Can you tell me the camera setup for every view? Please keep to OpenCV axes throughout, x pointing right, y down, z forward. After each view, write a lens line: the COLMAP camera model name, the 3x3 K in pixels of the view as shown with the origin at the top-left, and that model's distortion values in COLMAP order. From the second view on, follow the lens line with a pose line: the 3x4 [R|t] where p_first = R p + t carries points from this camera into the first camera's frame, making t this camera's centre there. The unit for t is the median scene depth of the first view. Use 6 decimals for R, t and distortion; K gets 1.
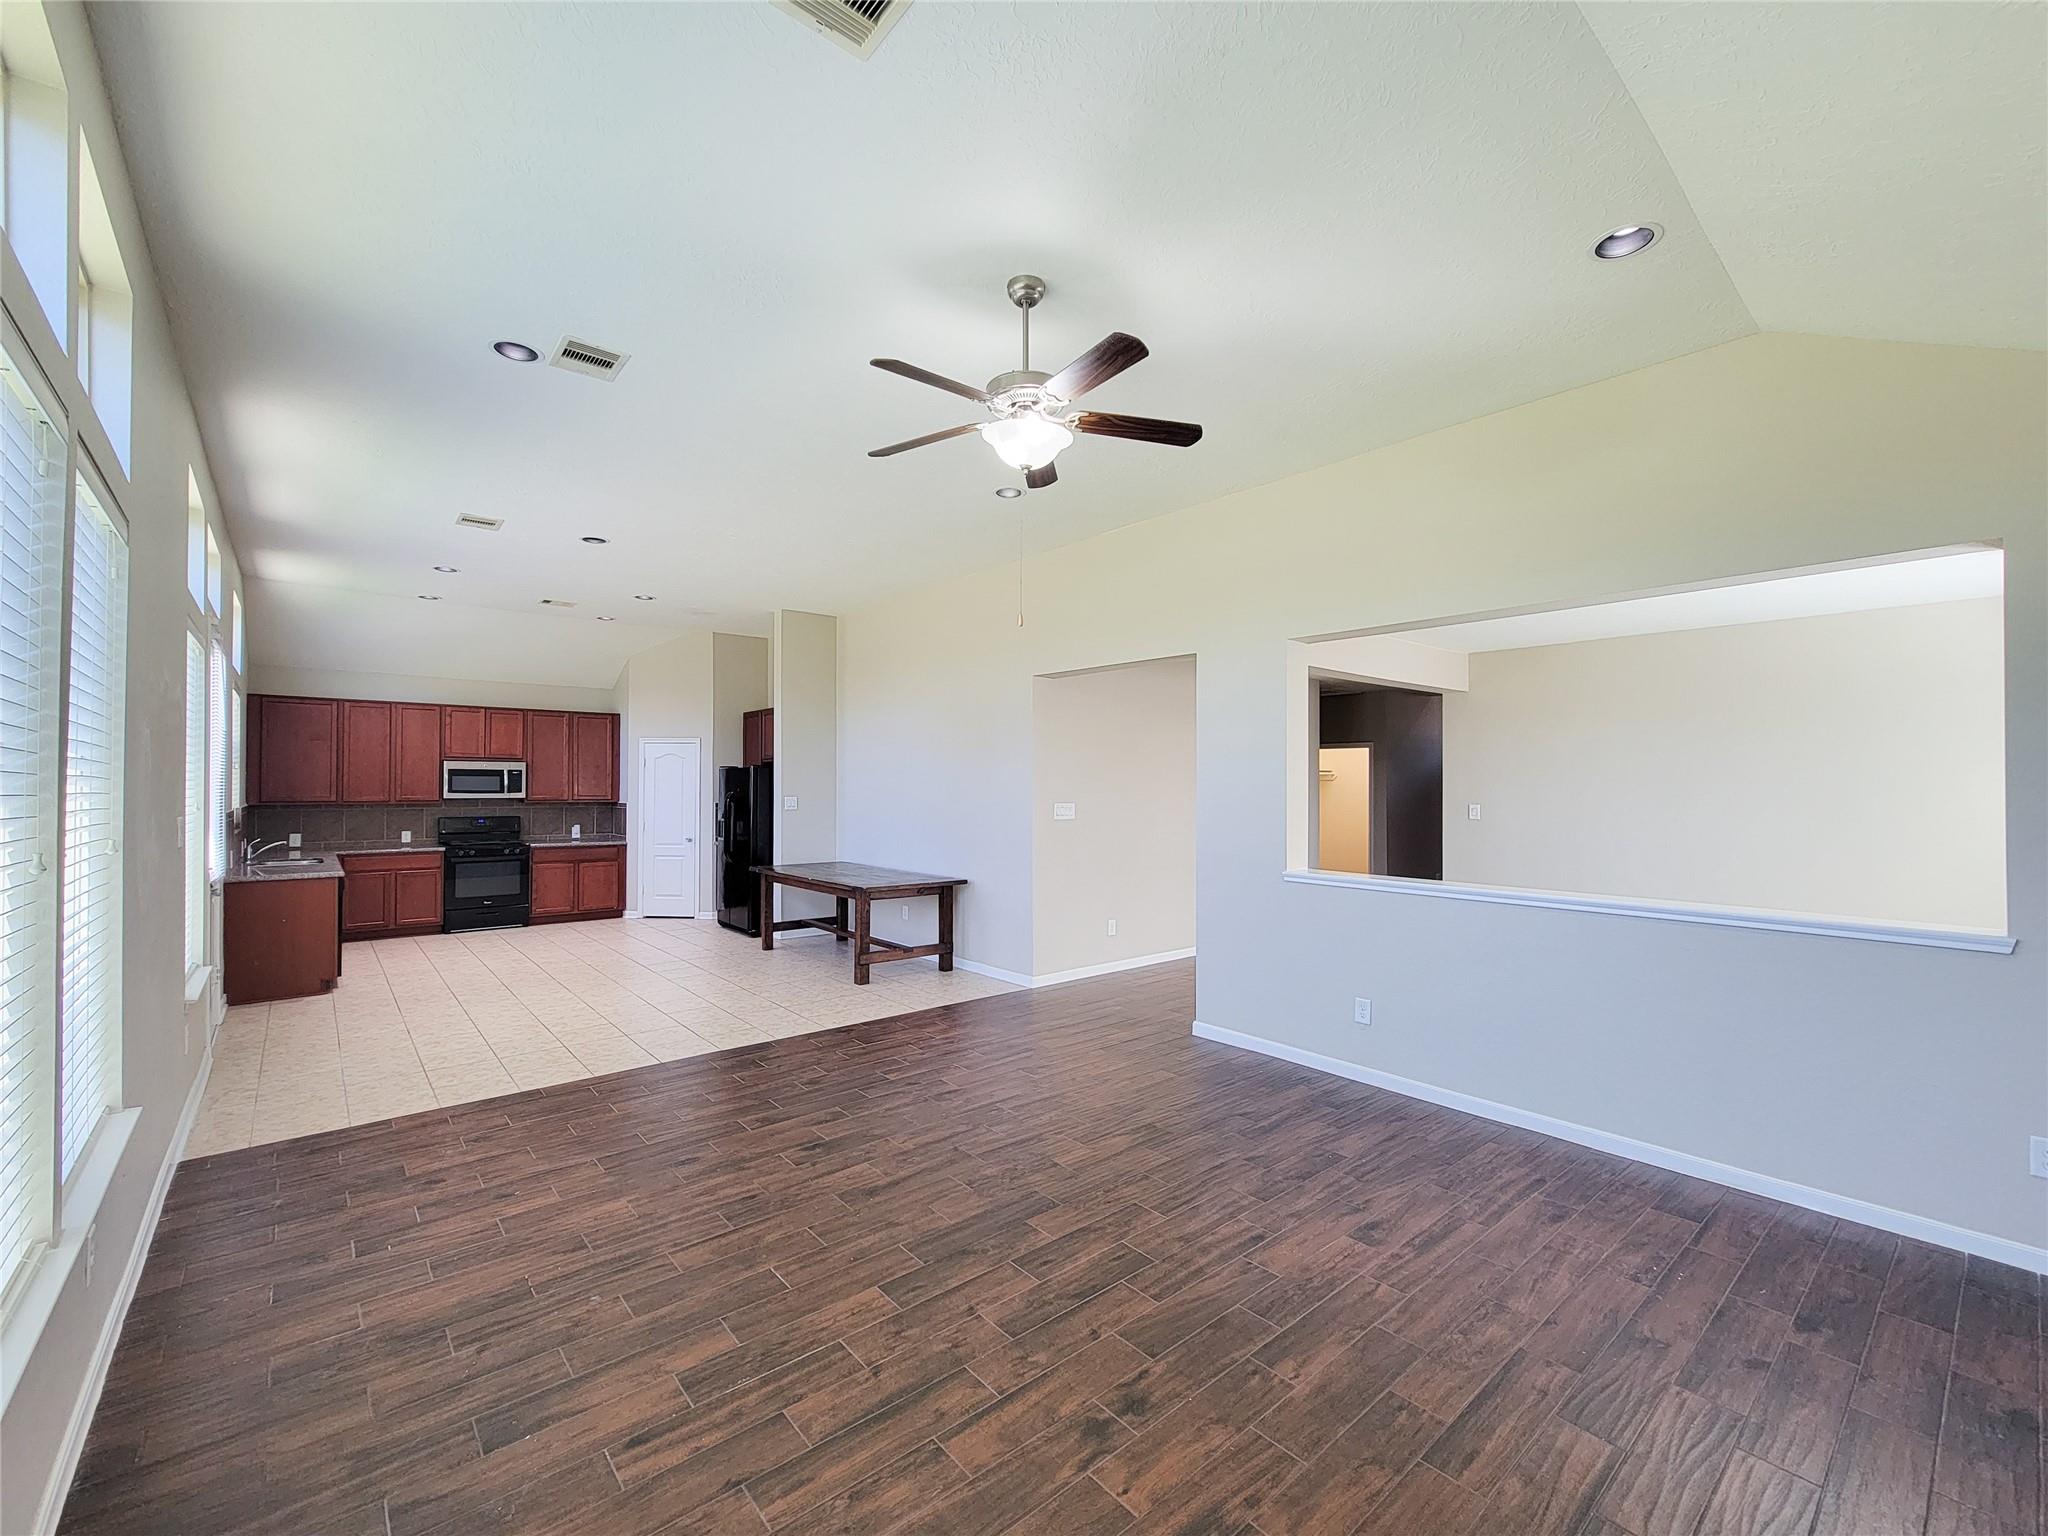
lens RADIAL K [[839.9, 0, 1023.4], [0, 839.9, 776.9], [0, 0, 1]] dist [0.003254, -0.003439]
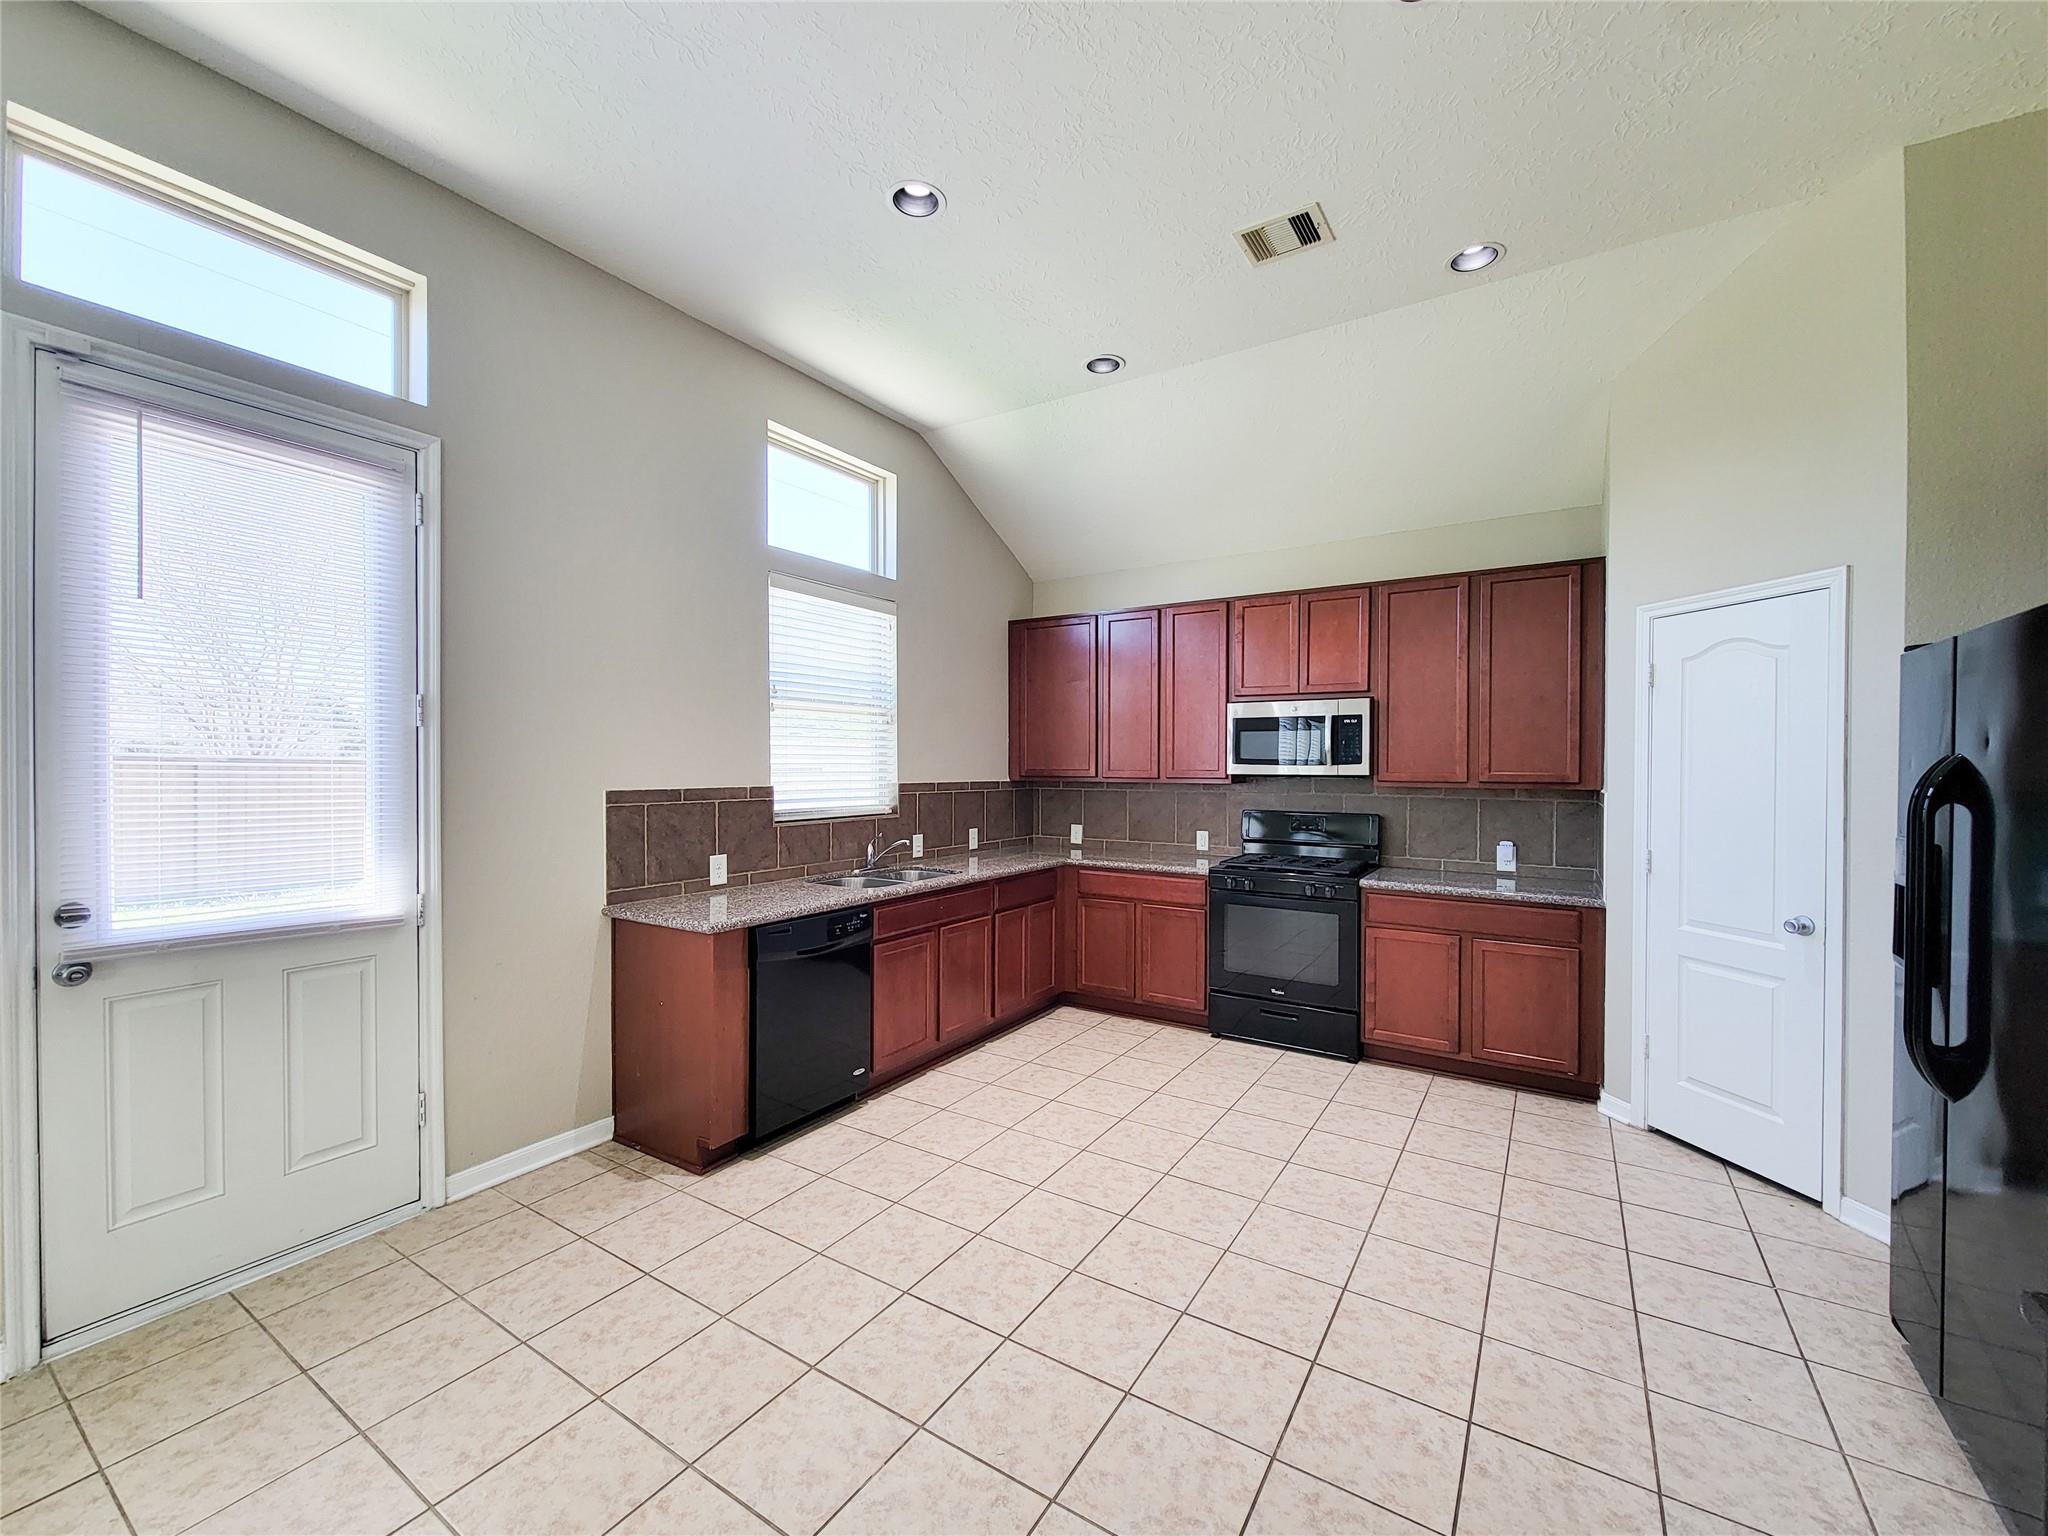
lens RADIAL K [[839.9, 0, 1024.2], [0, 839.9, 768.9], [0, 0, 1]] dist [0.003254, -0.003439]
pose [[0.291980, 0.004169, -0.956415, -0.415416], [0.008439, 0.999940, 0.006935, 0.032389], [0.956387, -0.010096, 0.291928, 1.373661]]
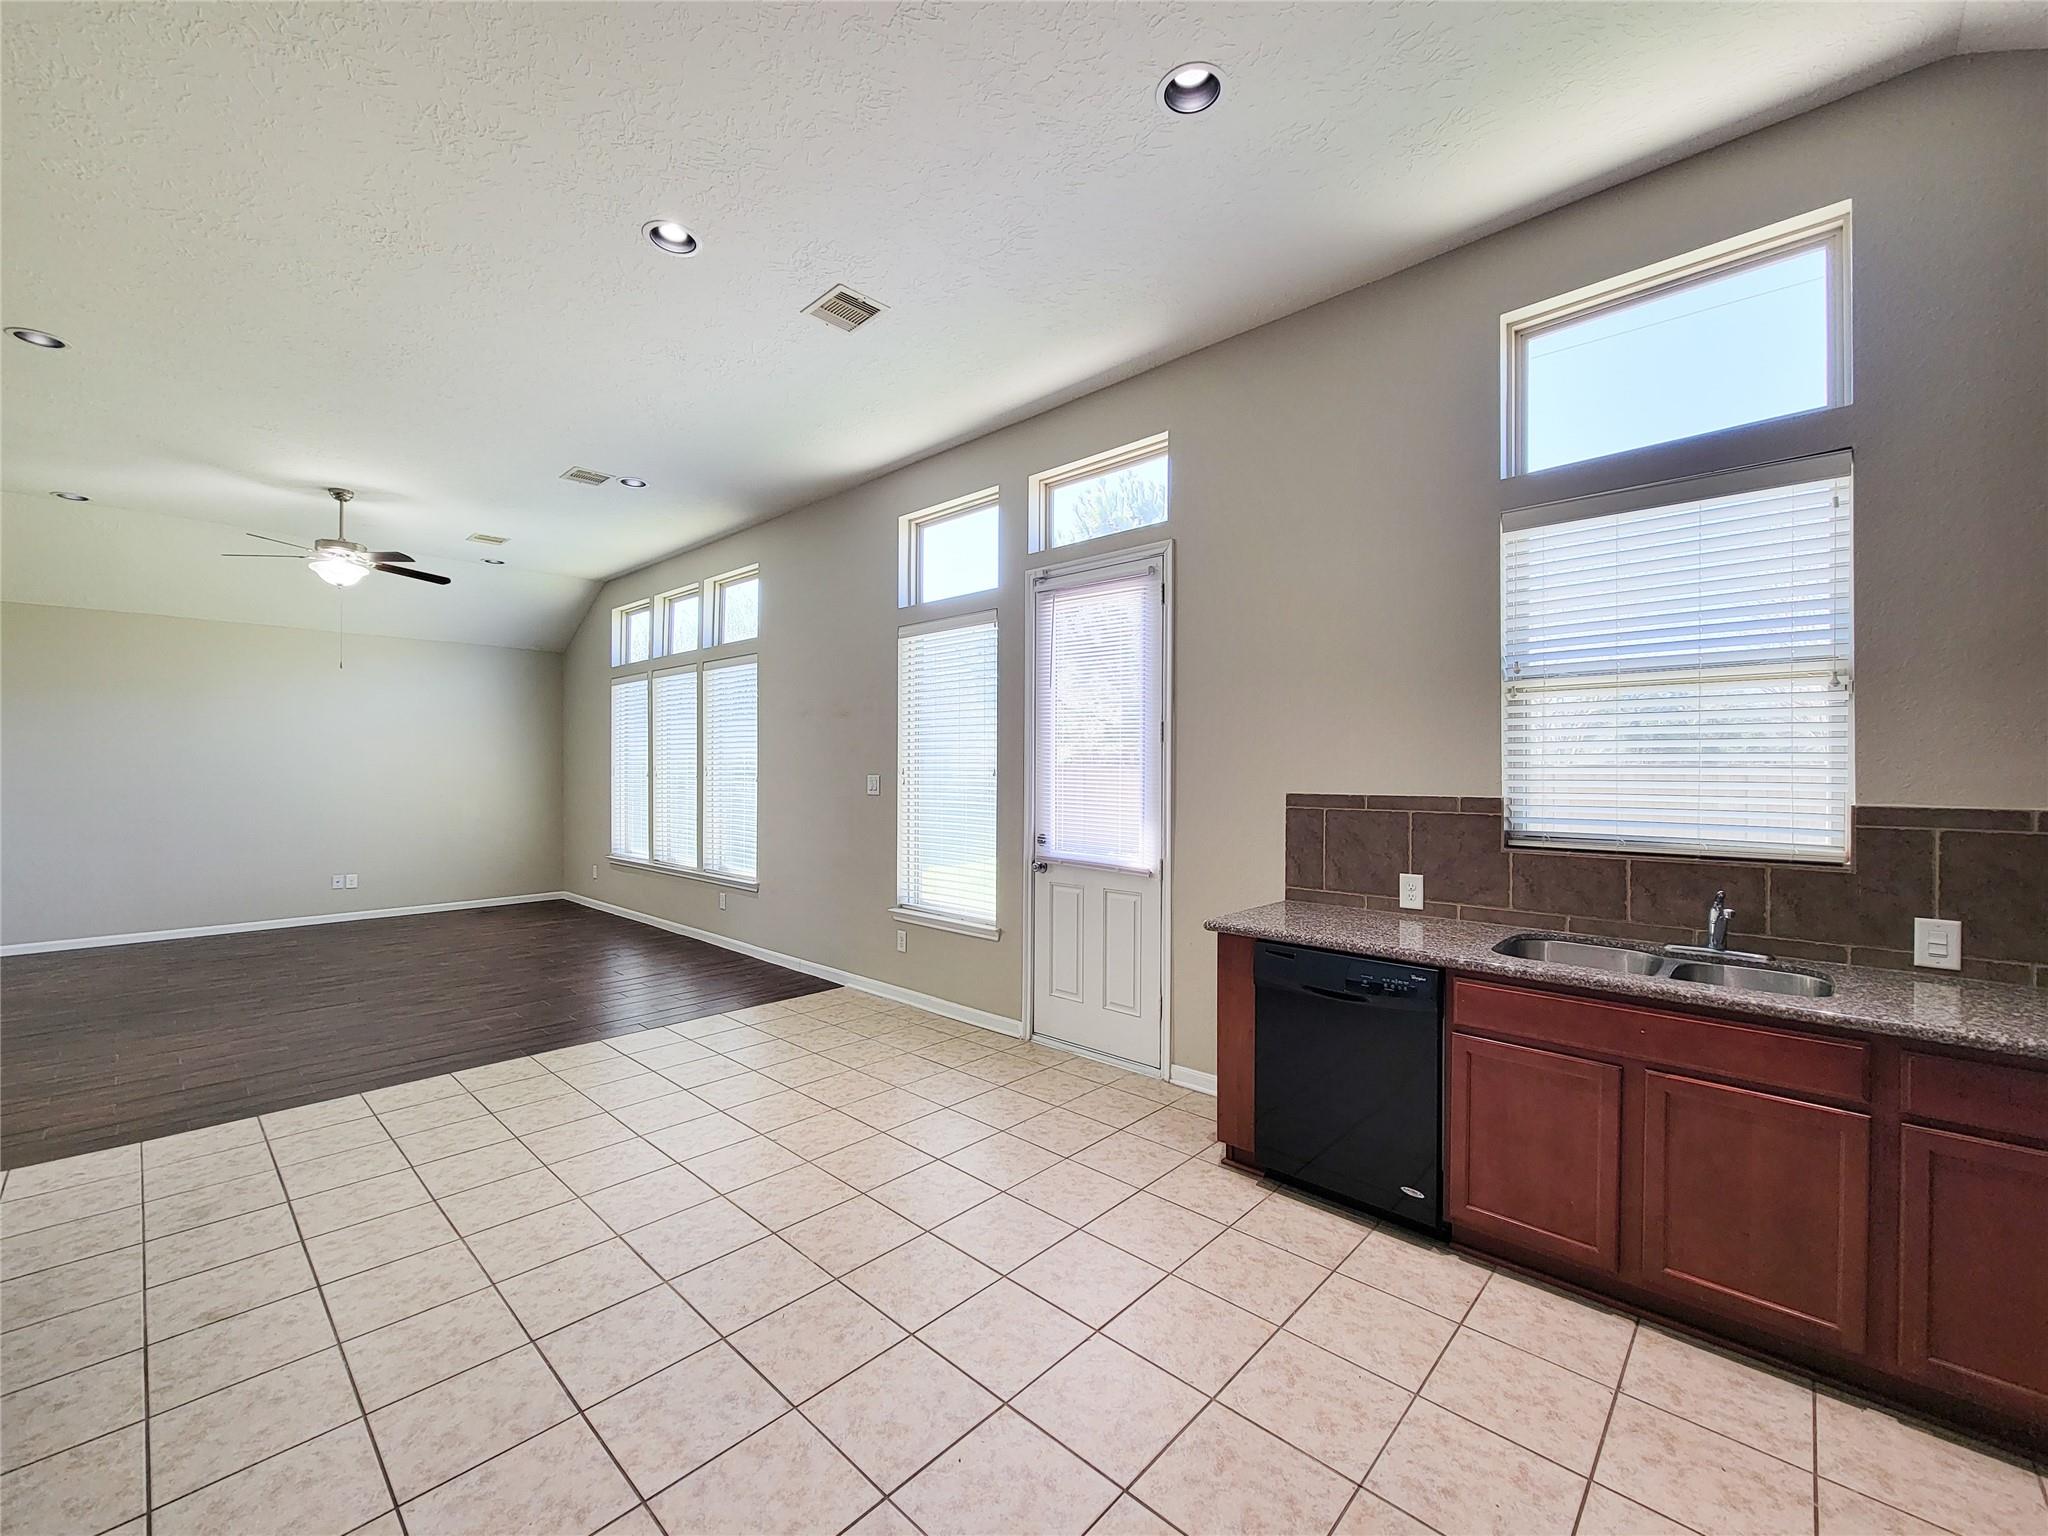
lens RADIAL K [[839.9, 0, 1033.2], [0, 839.9, 771.1], [0, 0, 1]] dist [0.003254, -0.003439]
pose [[-0.993618, -0.002201, -0.112774, -0.867667], [-0.001315, 0.999968, -0.007930, 0.038424], [0.112787, -0.007731, -0.993589, 1.964987]]
